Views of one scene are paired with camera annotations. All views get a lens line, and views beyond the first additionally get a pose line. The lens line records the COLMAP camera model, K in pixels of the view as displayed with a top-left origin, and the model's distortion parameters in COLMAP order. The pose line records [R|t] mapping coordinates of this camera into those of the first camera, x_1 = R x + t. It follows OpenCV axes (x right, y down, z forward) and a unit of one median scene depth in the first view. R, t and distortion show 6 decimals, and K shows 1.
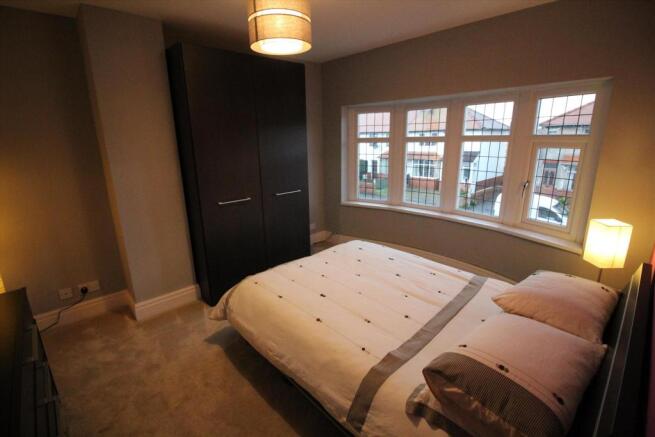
lens RADIAL K [[306.7, 0, 325.4], [0, 306.7, 216.4], [0, 0, 1]] dist [-0.009441, -0.004071]
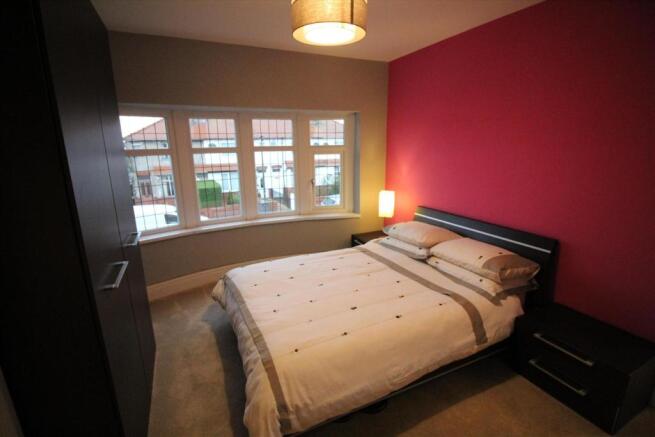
lens RADIAL K [[306.7, 0, 322.5], [0, 306.7, 221.2], [0, 0, 1]] dist [-0.009441, -0.004071]
pose [[0.296170, -0.217582, 0.930022, -0.776495], [0.247666, 0.957898, 0.145233, -0.148677], [-0.922467, 0.187321, 0.337589, 0.639379]]
